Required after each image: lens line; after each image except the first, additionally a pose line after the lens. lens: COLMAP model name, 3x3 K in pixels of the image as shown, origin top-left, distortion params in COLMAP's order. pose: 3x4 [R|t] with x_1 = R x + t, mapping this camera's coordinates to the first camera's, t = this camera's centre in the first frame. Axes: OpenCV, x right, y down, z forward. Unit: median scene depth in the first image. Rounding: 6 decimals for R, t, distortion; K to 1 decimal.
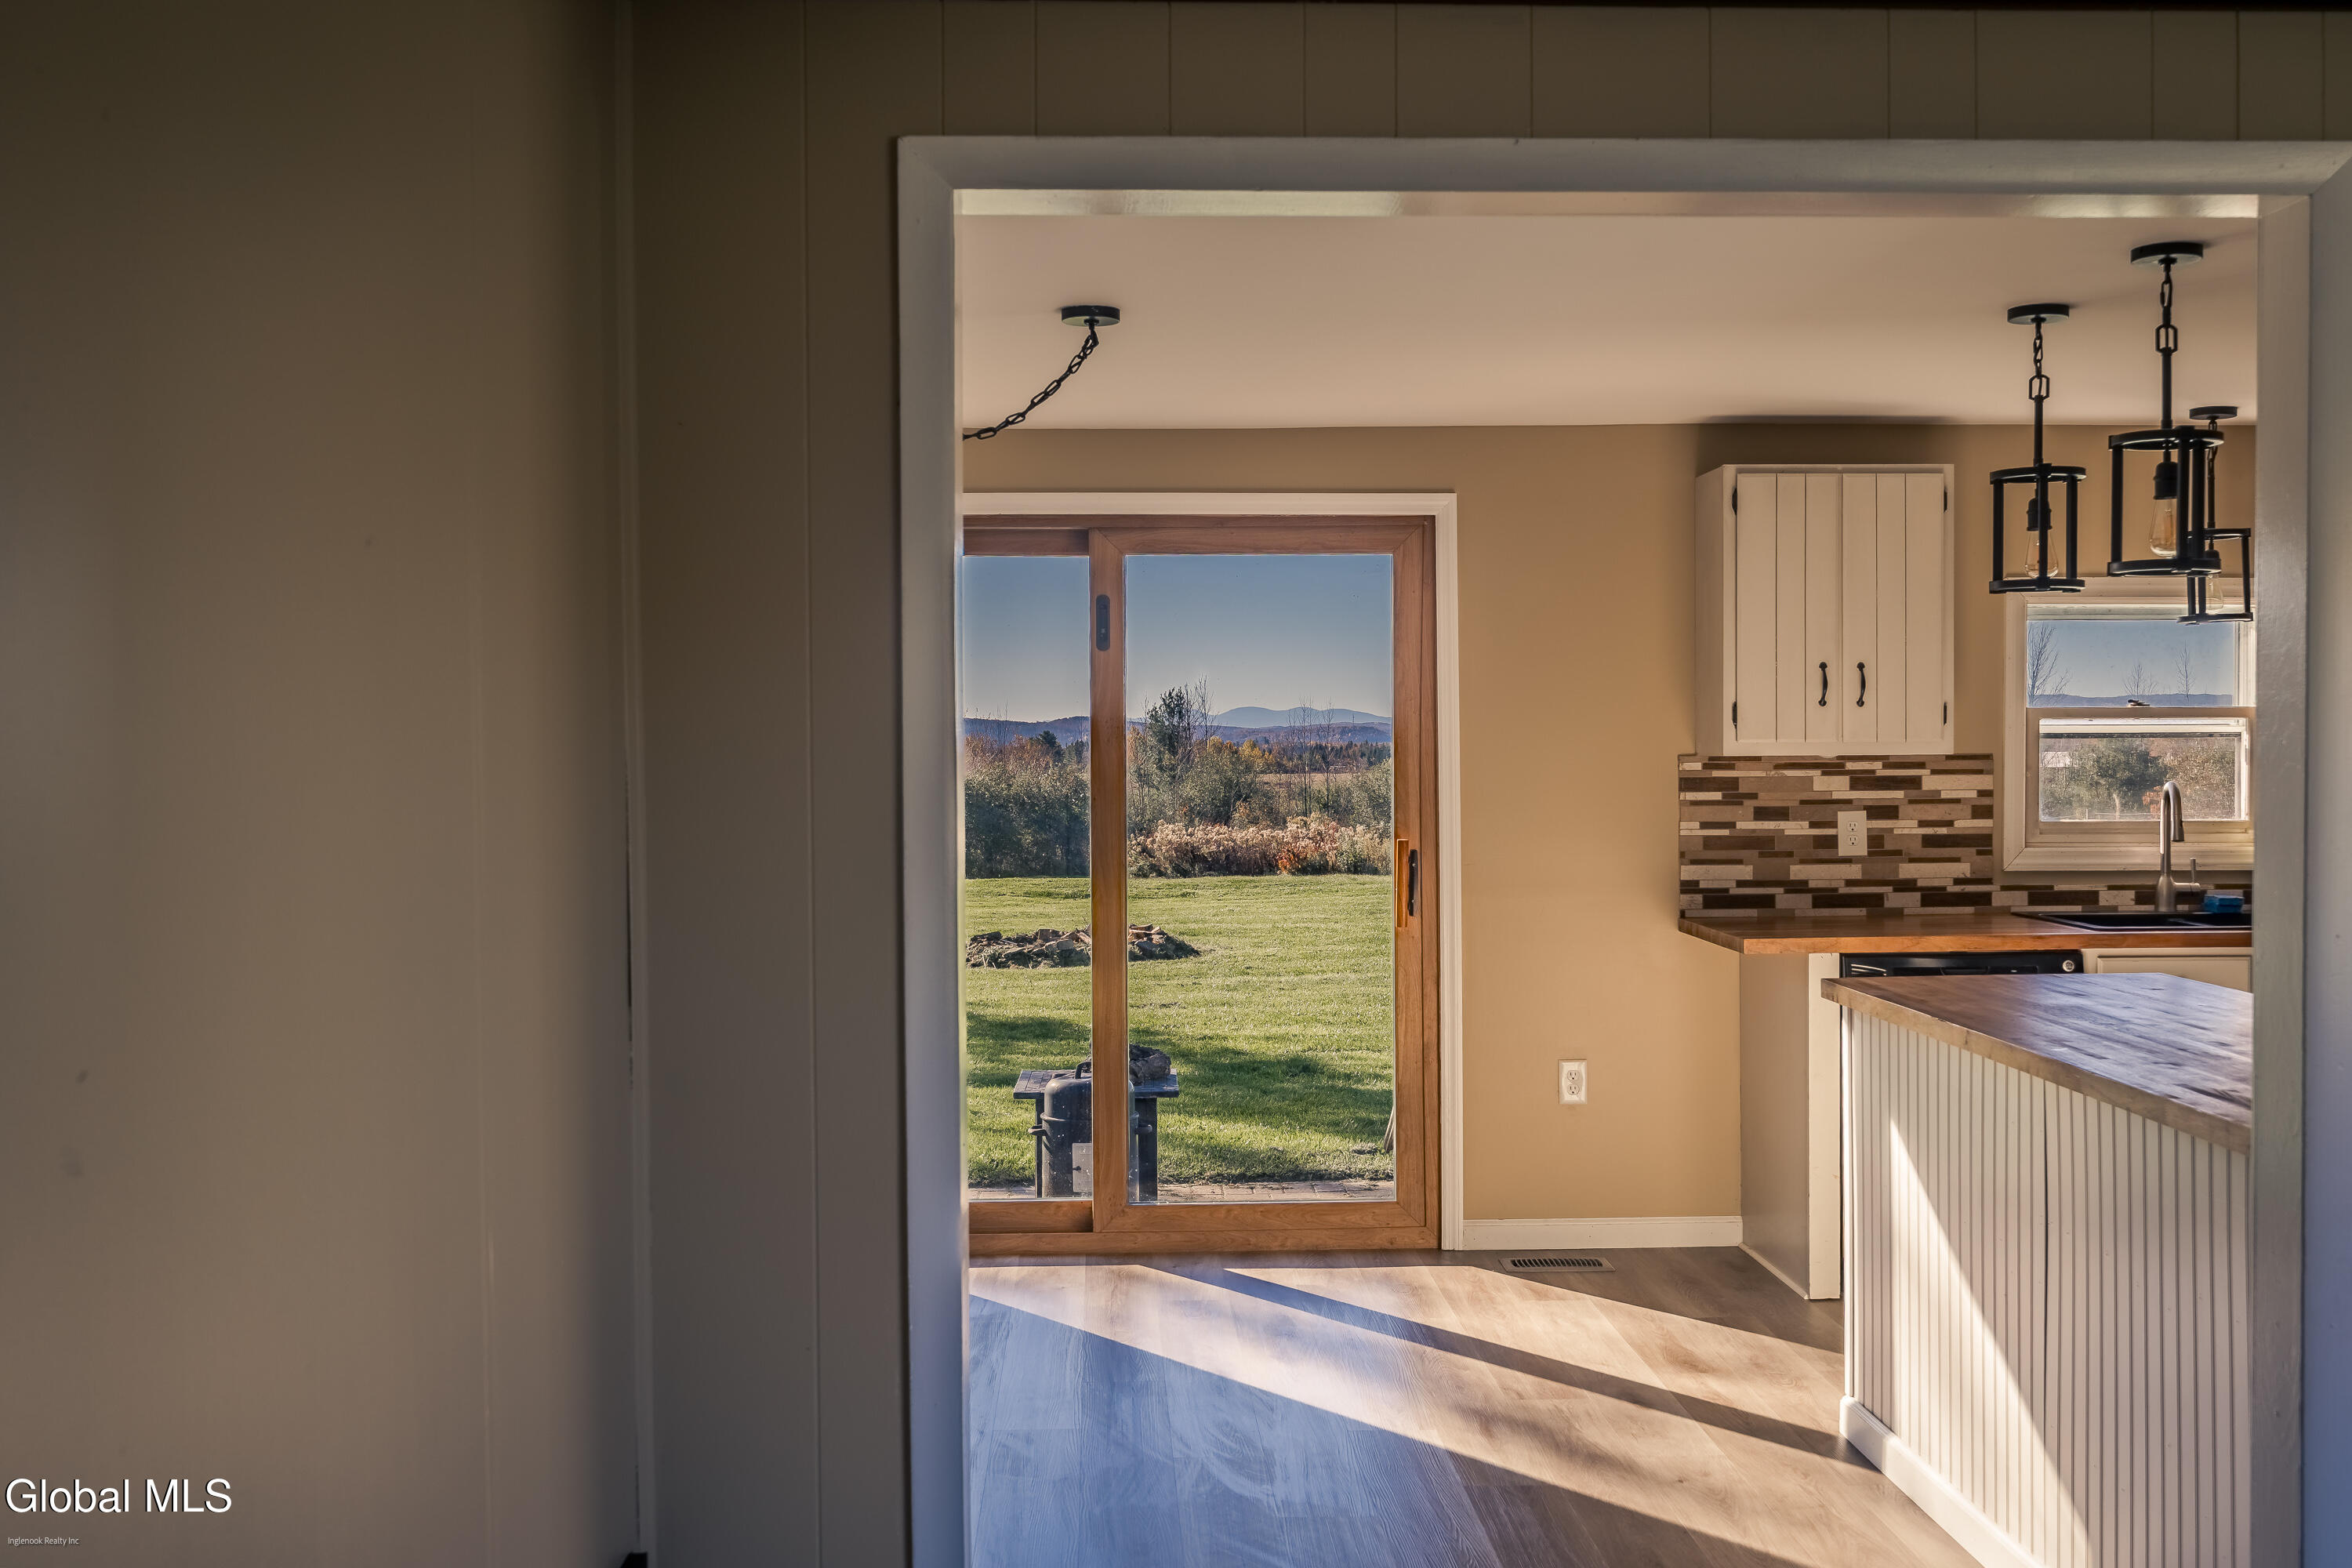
lens RADIAL K [[2242.3, 0, 1178.7], [0, 2242.3, 772.0], [0, 0, 1]] dist [-0.000506, 0.000197]
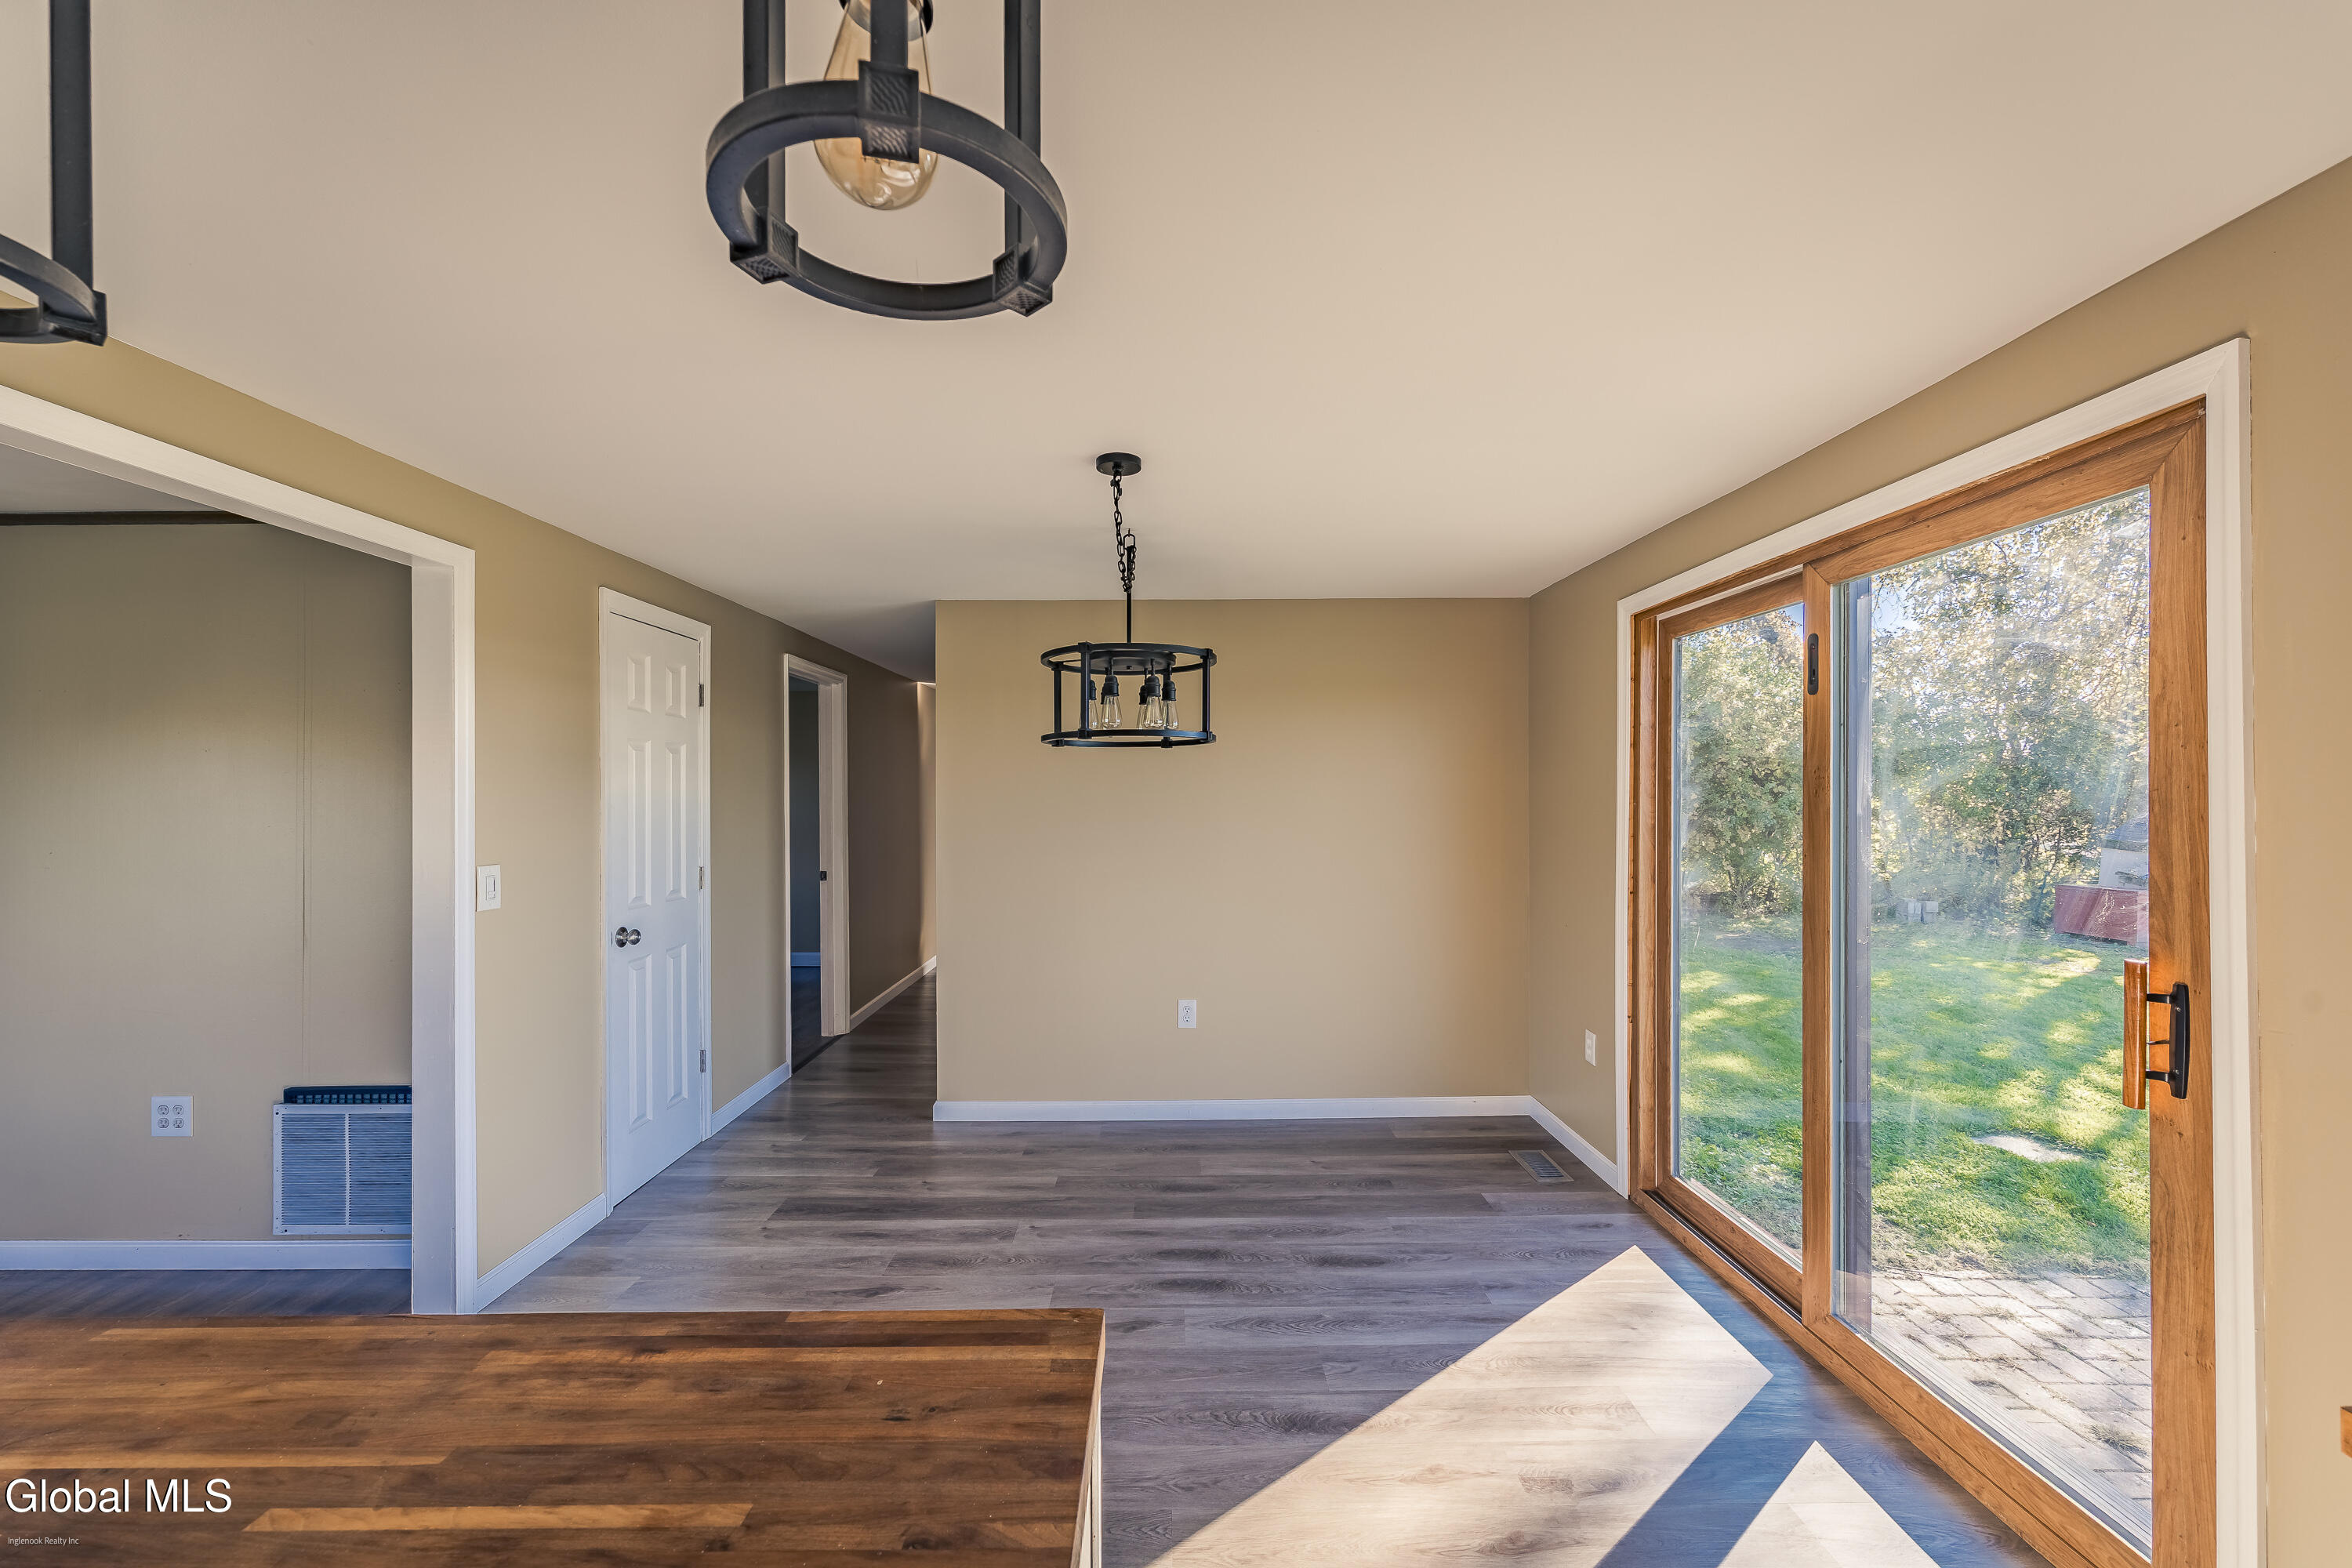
lens RADIAL K [[933.6, 0, 1168.0], [0, 933.6, 804.0], [0, 0, 1]] dist [0.001288, 0.000119]
pose [[-0.034609, 0.016949, -0.999257, 0.356395], [-0.011039, 0.999789, 0.017341, -0.013026], [0.999340, 0.011630, -0.034415, 0.745539]]
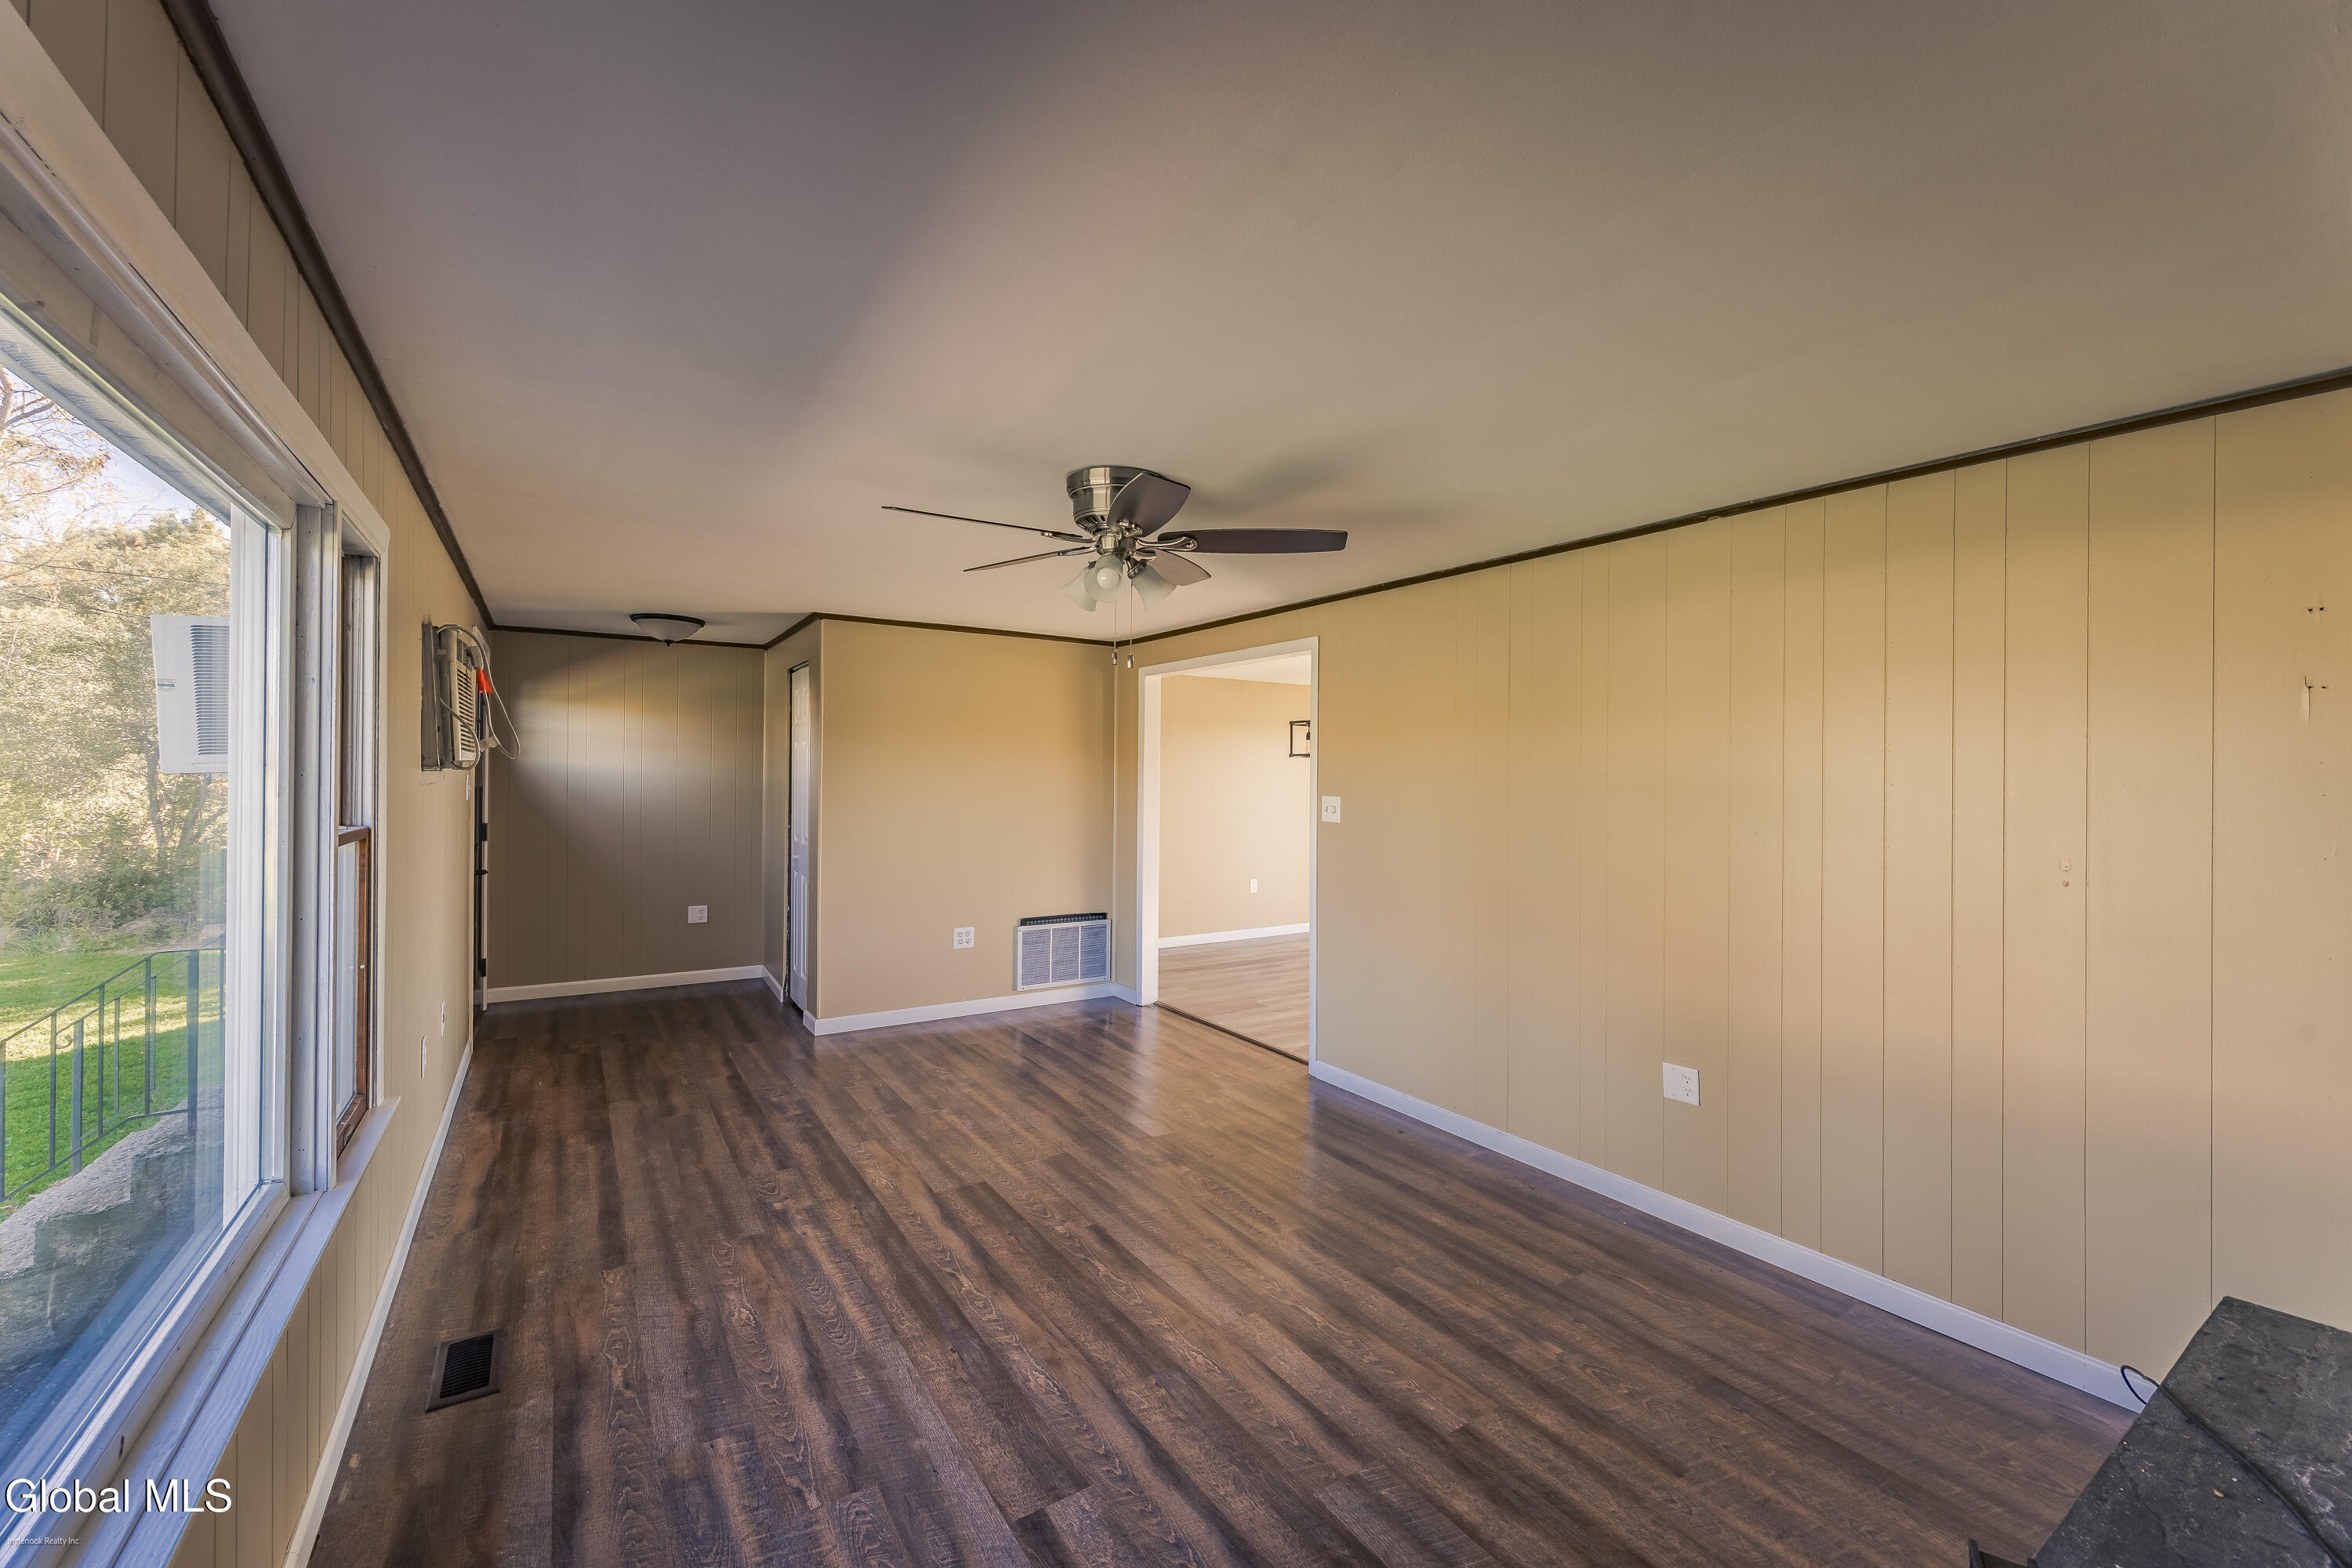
lens RADIAL K [[927.1, 0, 1176.2], [0, 927.1, 778.2], [0, 0, 1]] dist [-0.001655, -0.000083]
pose [[0.519815, 0.010701, -0.854212, 0.776859], [-0.025227, 0.999678, -0.002828, -0.001762], [0.853906, 0.023019, 0.519918, -0.046277]]
